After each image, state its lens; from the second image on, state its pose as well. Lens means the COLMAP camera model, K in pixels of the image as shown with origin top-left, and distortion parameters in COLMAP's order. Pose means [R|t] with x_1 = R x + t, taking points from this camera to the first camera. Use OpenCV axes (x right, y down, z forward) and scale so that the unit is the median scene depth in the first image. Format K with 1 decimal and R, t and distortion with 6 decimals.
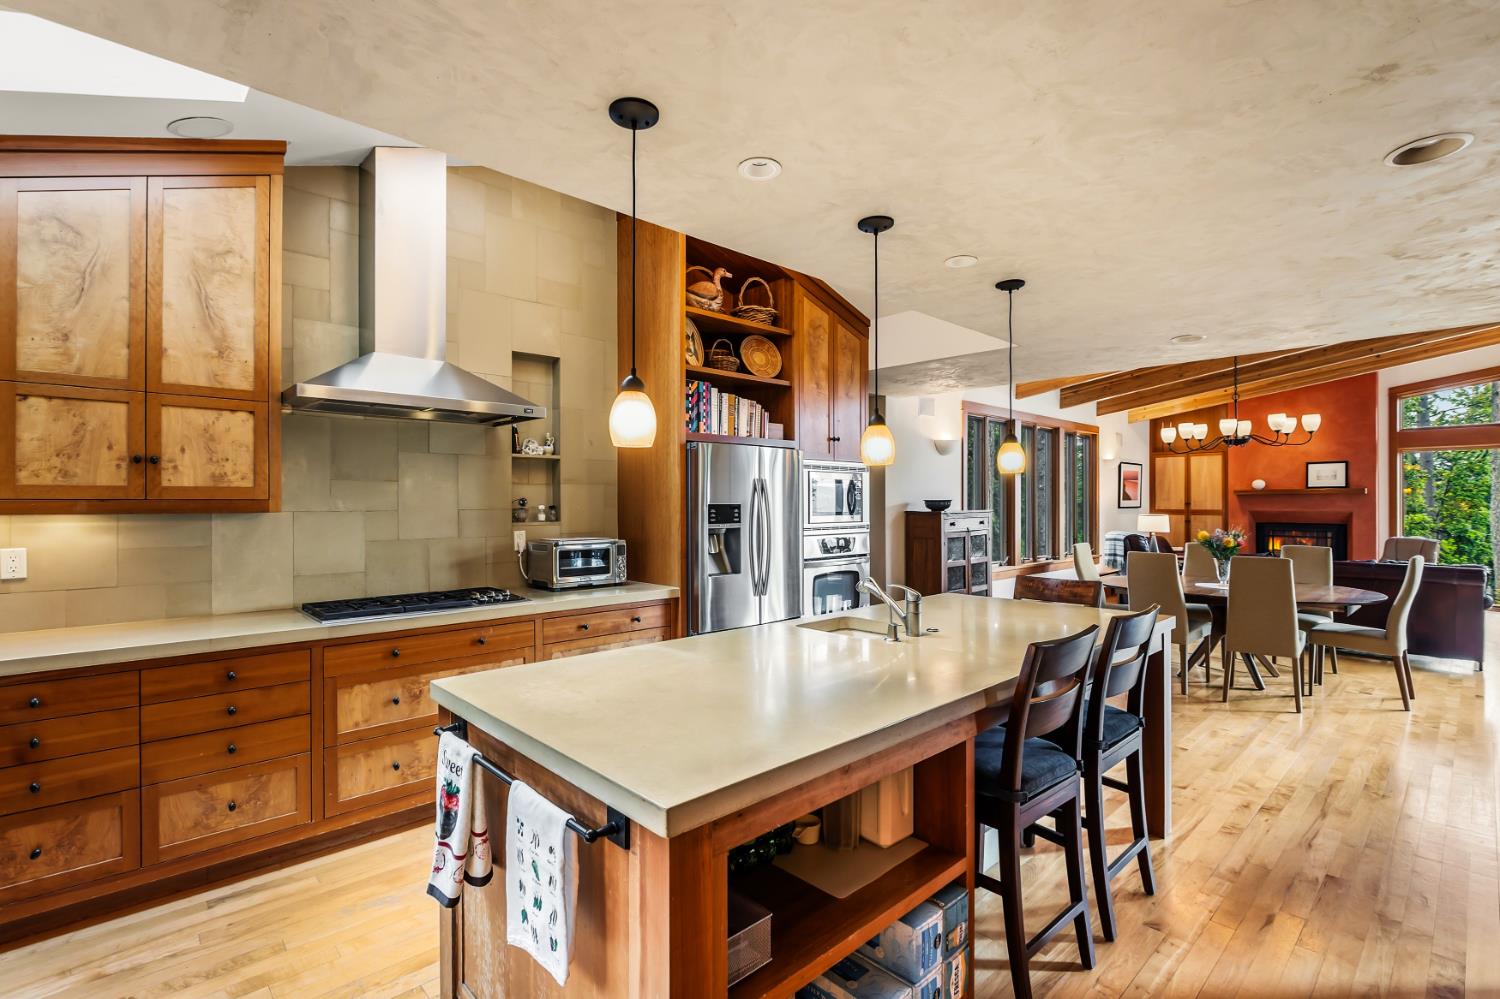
lens RADIAL K [[681.3, 0, 755.6], [0, 681.3, 498.4], [0, 0, 1]] dist [-0.003691, -0.000134]
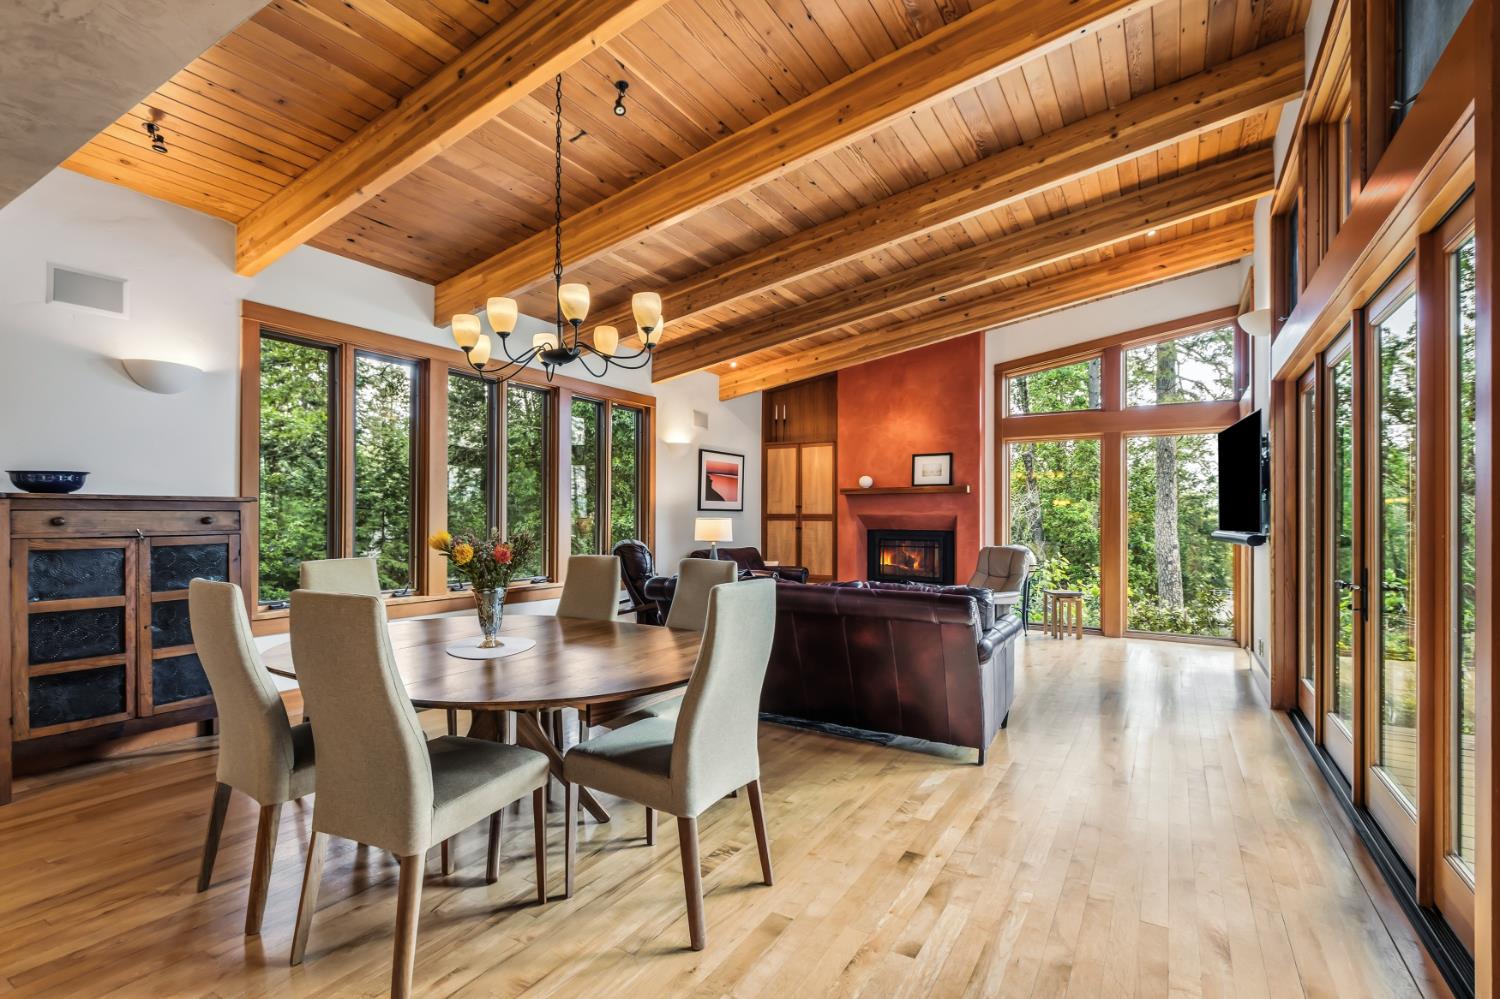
lens RADIAL K [[670.9, 0, 753.7], [0, 670.9, 513.0], [0, 0, 1]] dist [0.002157, 0.000399]
pose [[0.966156, 0.007566, 0.257849, 0.414568], [-0.007099, 0.999971, -0.002741, 0.019648], [-0.257862, 0.000818, 0.966181, 0.272220]]
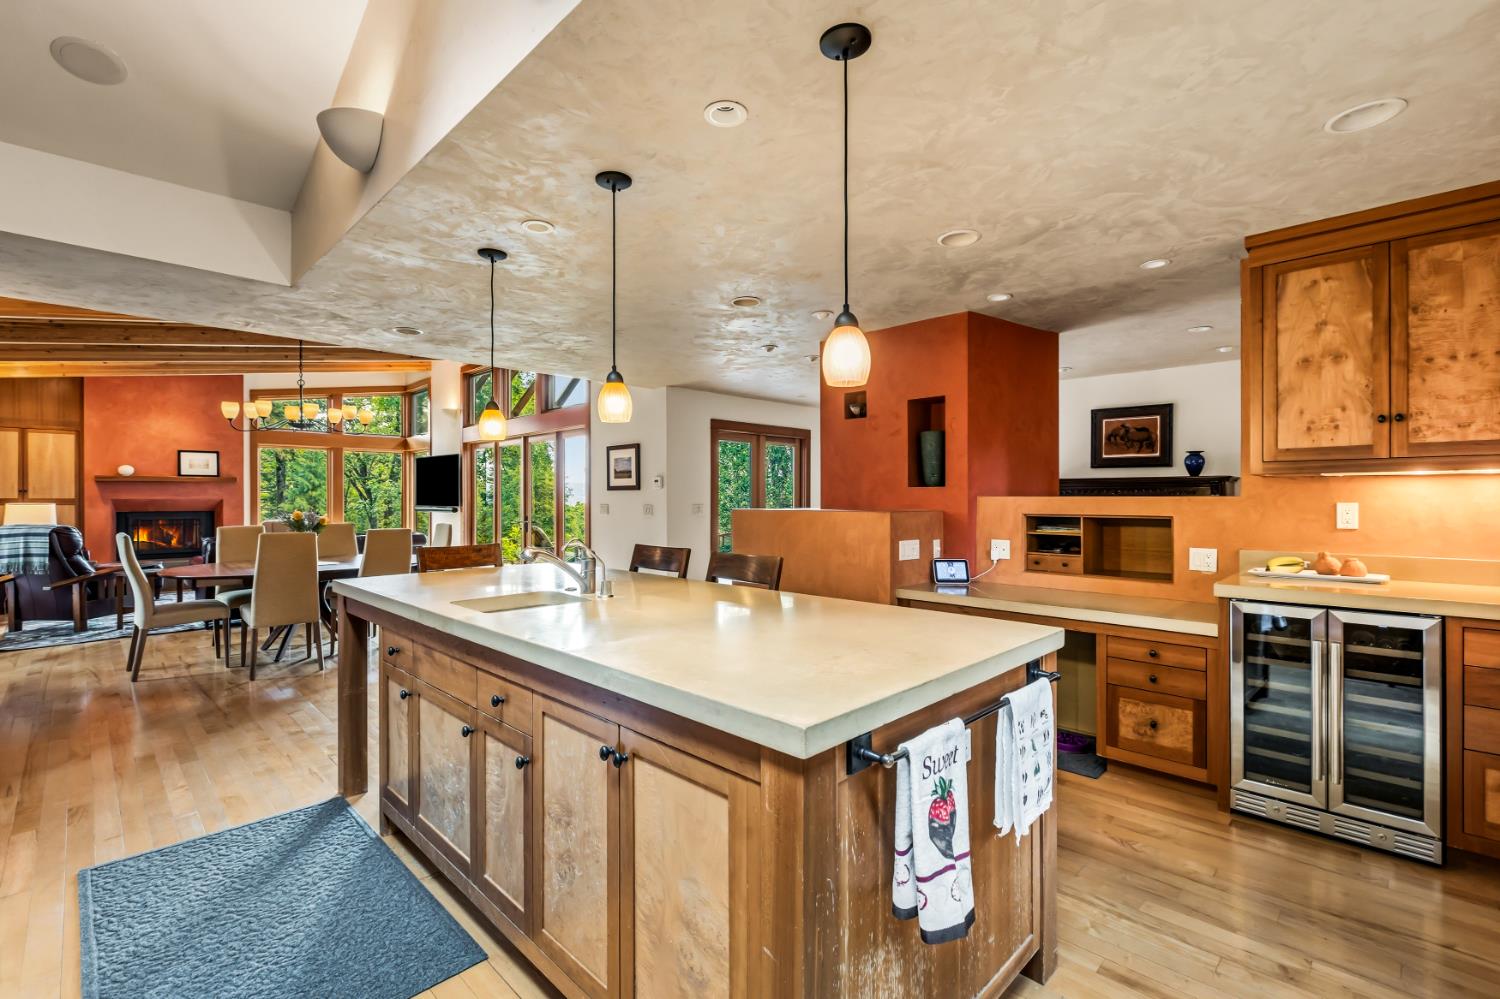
lens RADIAL K [[670.9, 0, 747.9], [0, 670.9, 498.7], [0, 0, 1]] dist [0.002157, 0.000399]
pose [[-0.021346, 0.001697, 0.999771, -0.185670], [-0.004566, 0.999988, -0.001795, 0.015544], [-0.999762, -0.004603, -0.021338, 0.185288]]
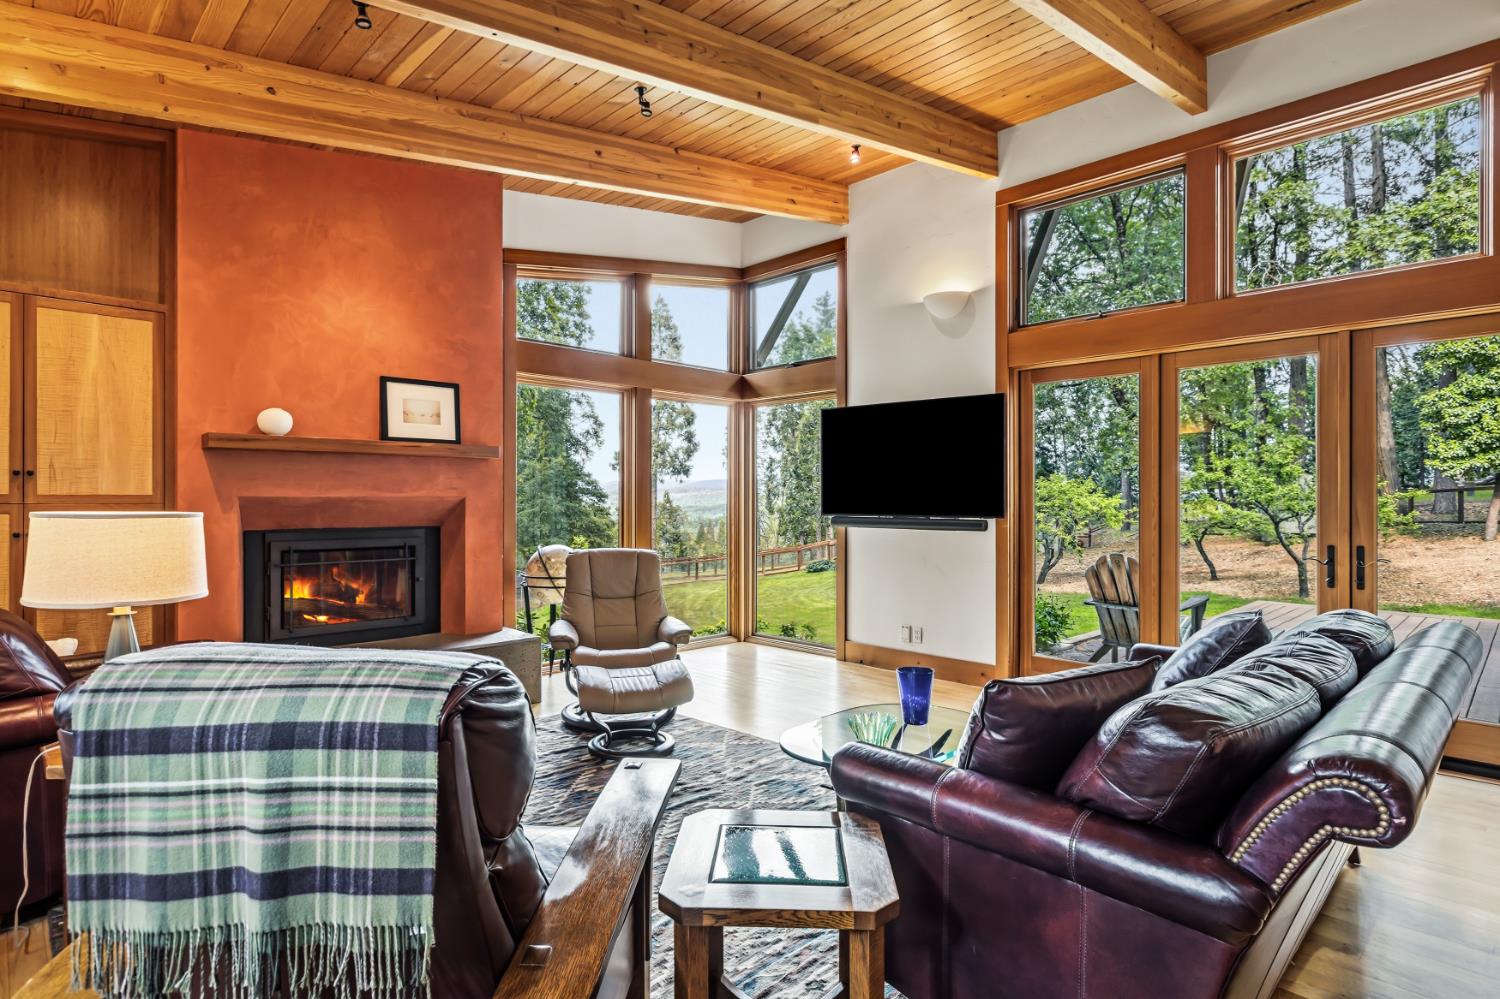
lens RADIAL K [[794.2, 0, 753.0], [0, 794.2, 493.7], [0, 0, 1]] dist [0.011374, 0.000309]
pose [[-0.001763, 0.009647, 0.999952, 0.334939], [-0.007489, 0.999925, -0.009660, 0.018744], [-0.999970, -0.007505, -0.001691, 0.766846]]
